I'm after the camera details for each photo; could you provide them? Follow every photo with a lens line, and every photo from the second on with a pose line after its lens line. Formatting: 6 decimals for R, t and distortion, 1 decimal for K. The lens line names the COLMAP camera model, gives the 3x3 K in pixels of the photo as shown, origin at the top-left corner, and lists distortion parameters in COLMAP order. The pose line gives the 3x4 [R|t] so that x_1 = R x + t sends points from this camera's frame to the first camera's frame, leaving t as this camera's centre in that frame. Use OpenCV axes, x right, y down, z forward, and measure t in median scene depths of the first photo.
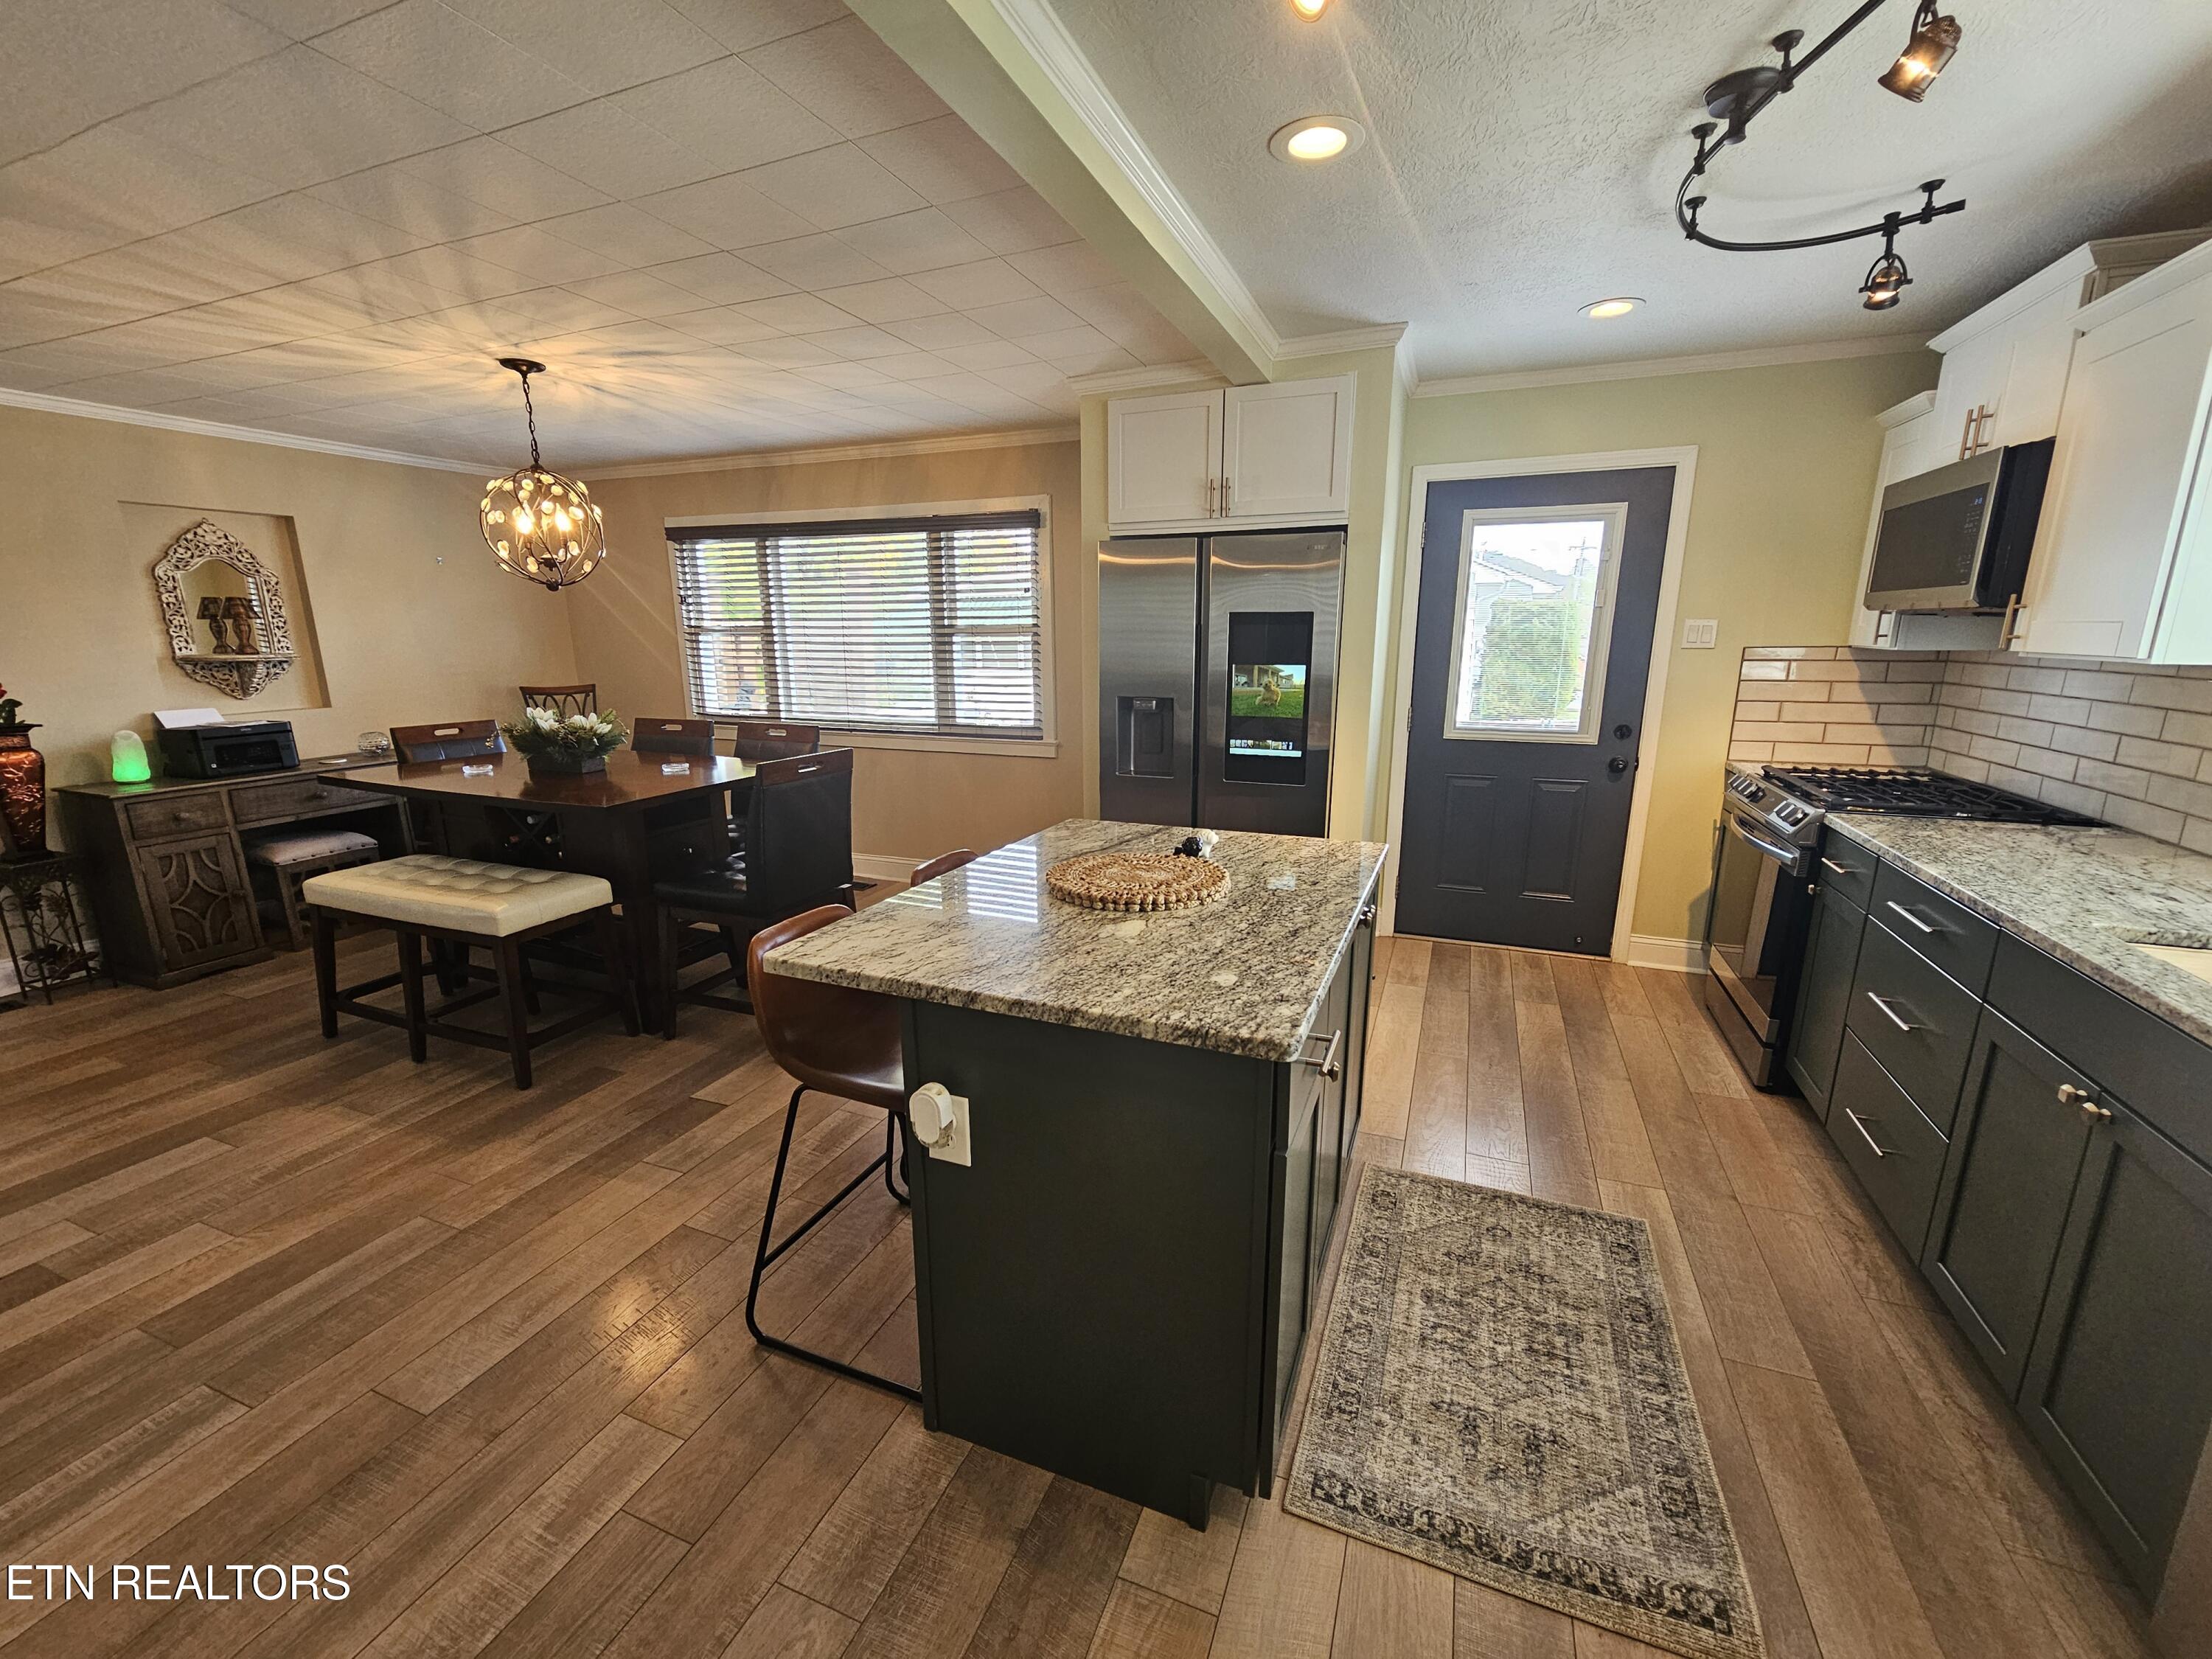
lens RADIAL K [[901.9, 0, 1101.9], [0, 901.9, 849.2], [0, 0, 1]] dist [0.001809, -0.002294]
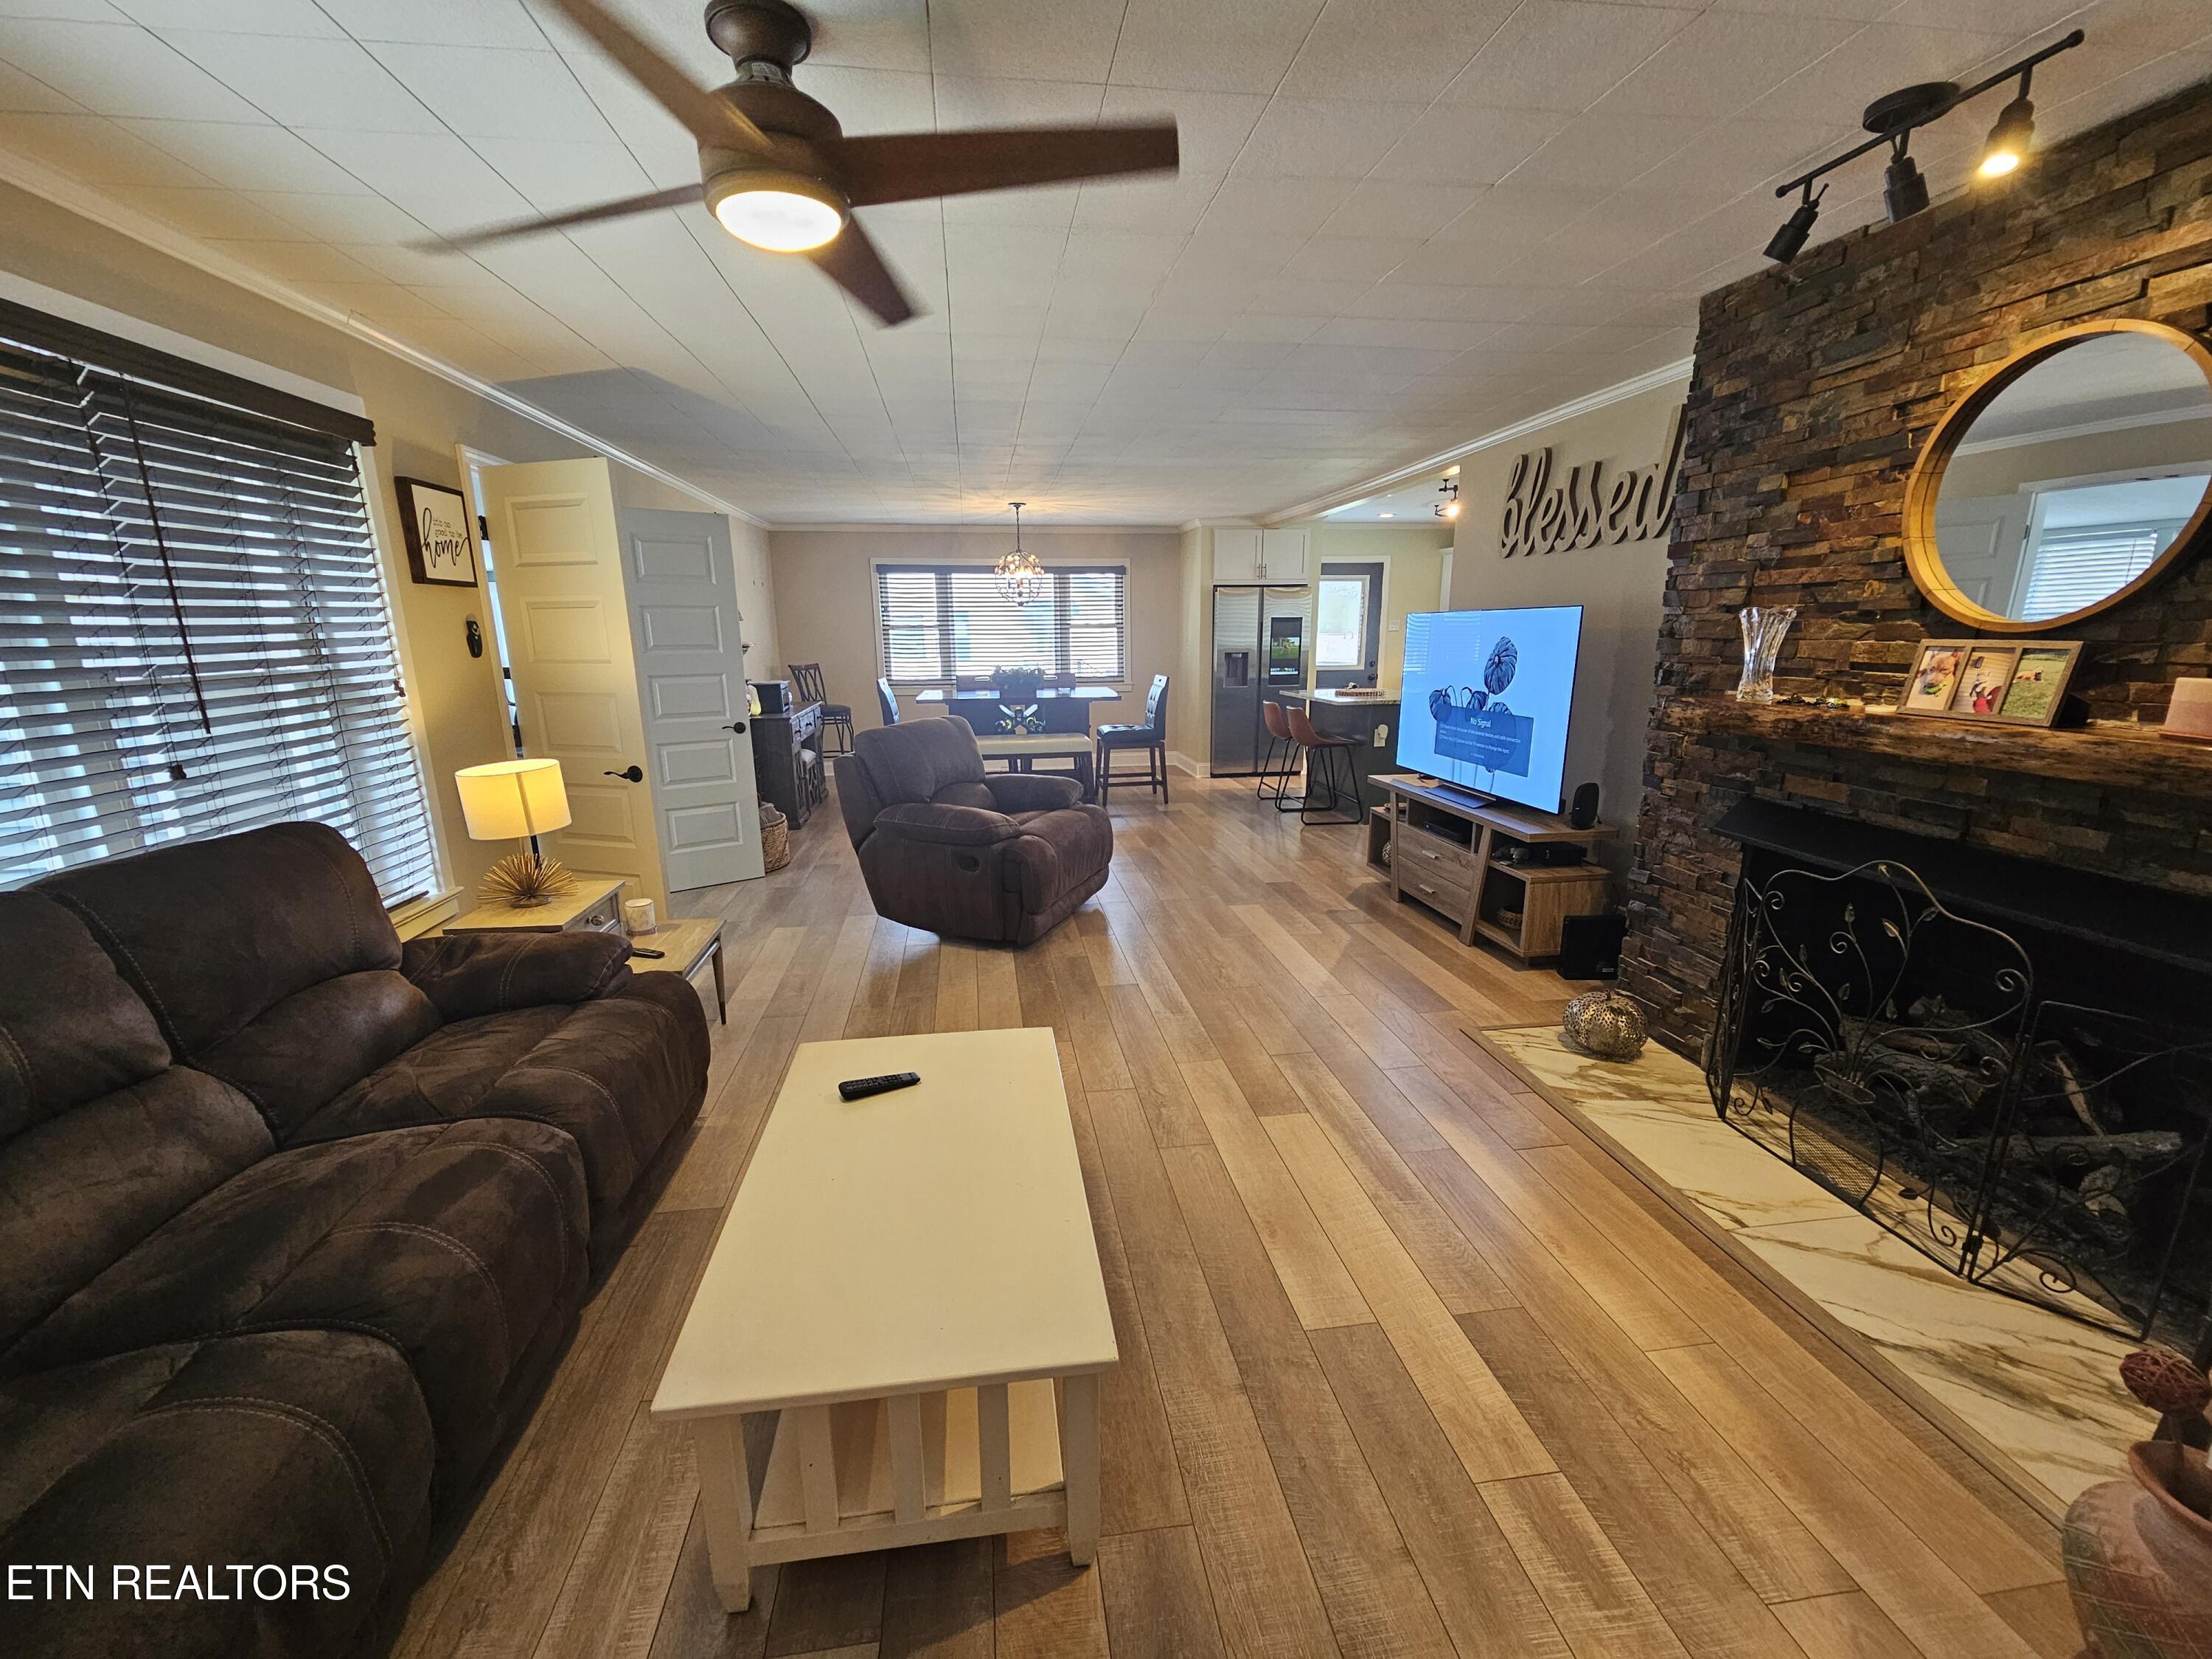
lens RADIAL K [[901.9, 0, 1103.7], [0, 901.9, 847.9], [0, 0, 1]] dist [0.001809, -0.002294]
pose [[0.863865, -0.124622, 0.488064, -1.848358], [0.126871, 0.991507, 0.028611, 0.286930], [-0.487484, 0.037205, 0.872339, -1.107821]]
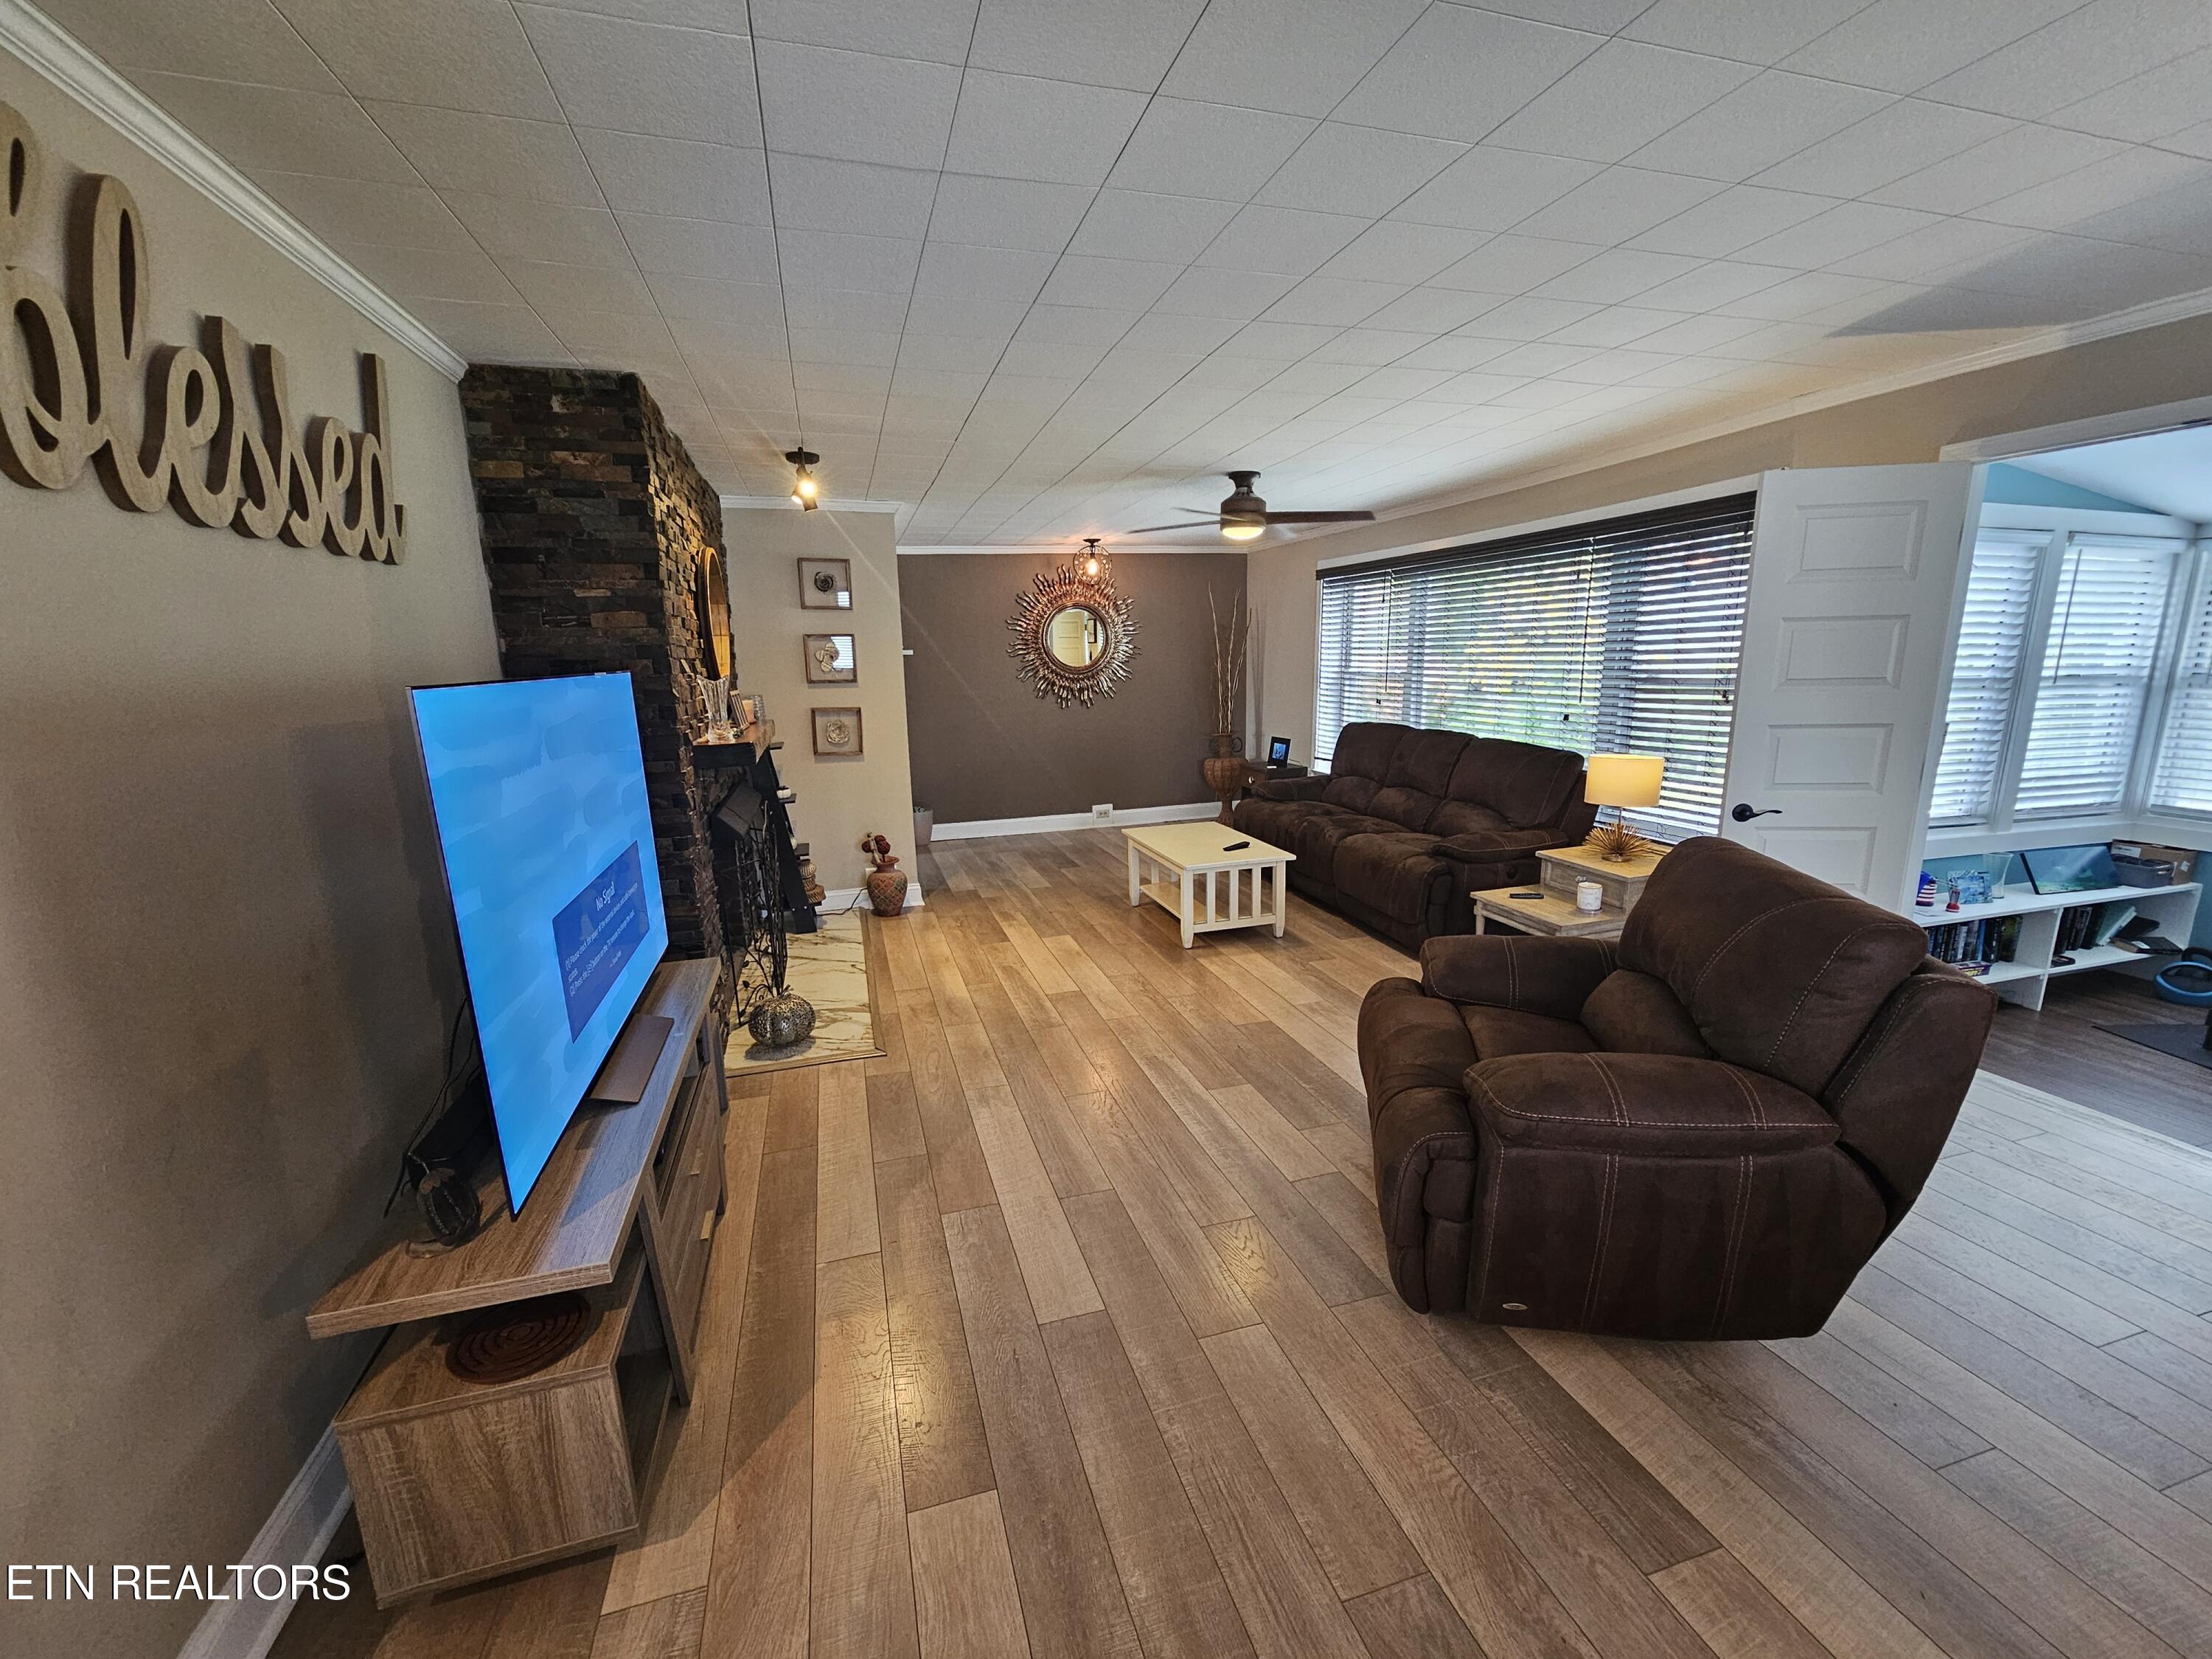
lens RADIAL K [[901.9, 0, 1109.6], [0, 901.9, 845.1], [0, 0, 1]] dist [0.001809, -0.002294]
pose [[-0.776017, 0.153351, -0.611786, -0.437968], [-0.122957, 0.914597, 0.385218, -0.172822], [0.618611, 0.374159, -0.690887, 0.630637]]
